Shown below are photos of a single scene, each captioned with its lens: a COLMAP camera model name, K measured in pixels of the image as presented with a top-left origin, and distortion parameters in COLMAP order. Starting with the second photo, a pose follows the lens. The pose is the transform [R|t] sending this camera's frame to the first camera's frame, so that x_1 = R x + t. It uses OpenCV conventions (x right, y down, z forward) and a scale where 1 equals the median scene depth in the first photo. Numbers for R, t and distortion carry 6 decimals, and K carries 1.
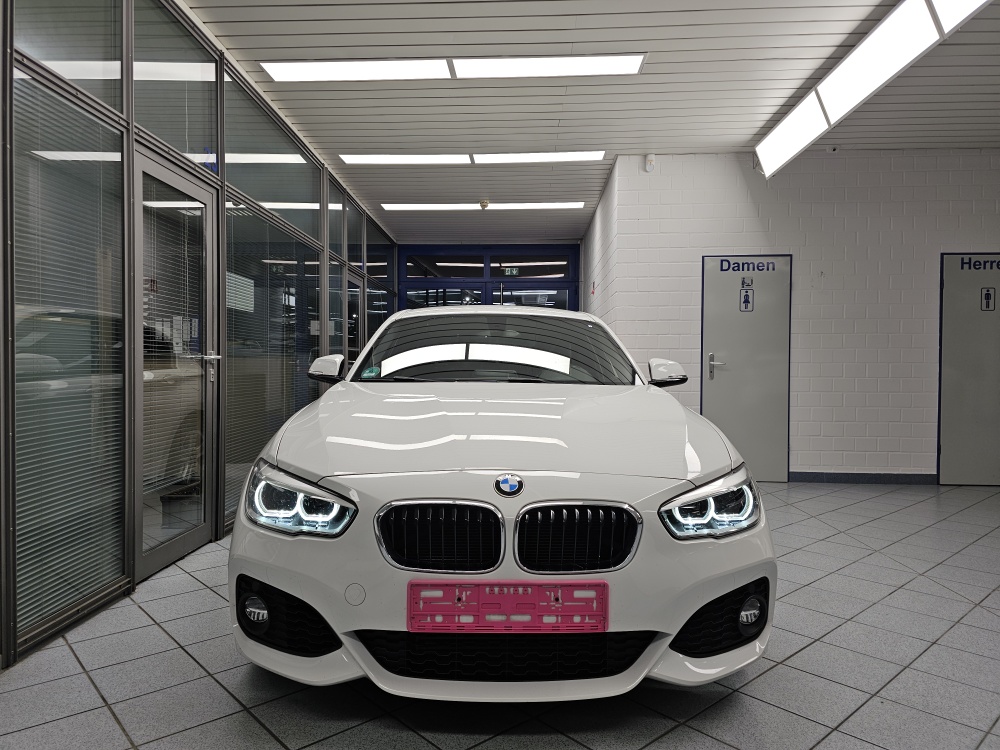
lens RADIAL K [[682.8, 0, 502.5], [0, 682.8, 365.2], [0, 0, 1]] dist [0.063610, -0.059582]
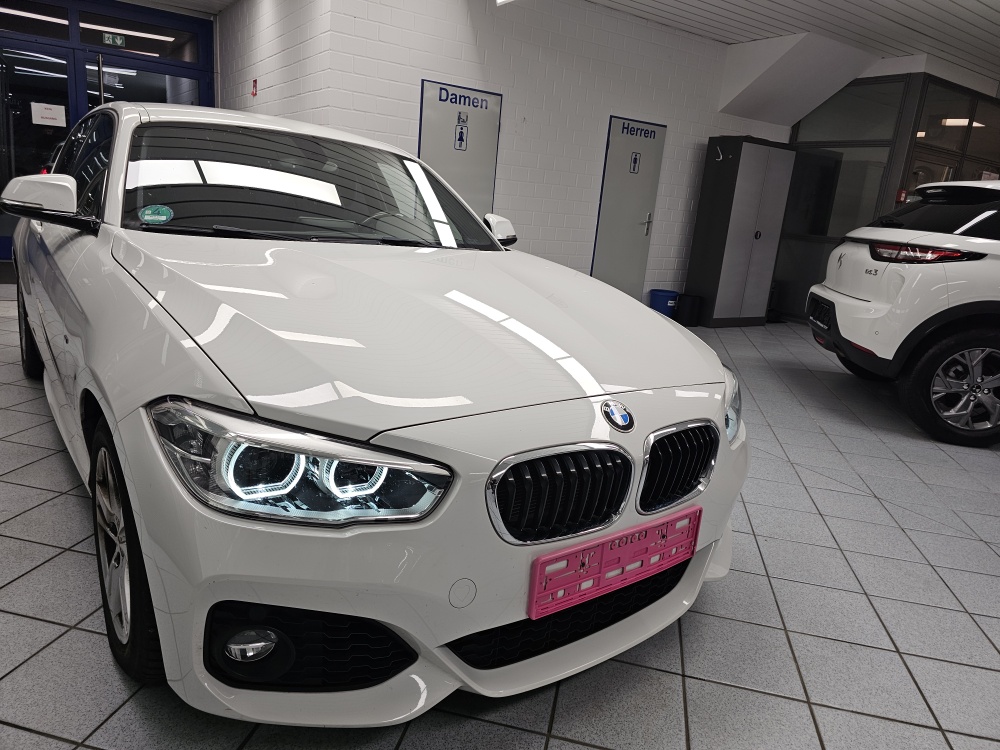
lens RADIAL K [[678.9, 0, 511.2], [0, 678.9, 360.5], [0, 0, 1]] dist [0.070263, -0.059375]
pose [[0.797207, -0.071579, 0.599448, -0.184758], [-0.085750, 0.969453, 0.229800, -0.019083], [-0.597586, -0.234600, 0.766716, 0.159220]]
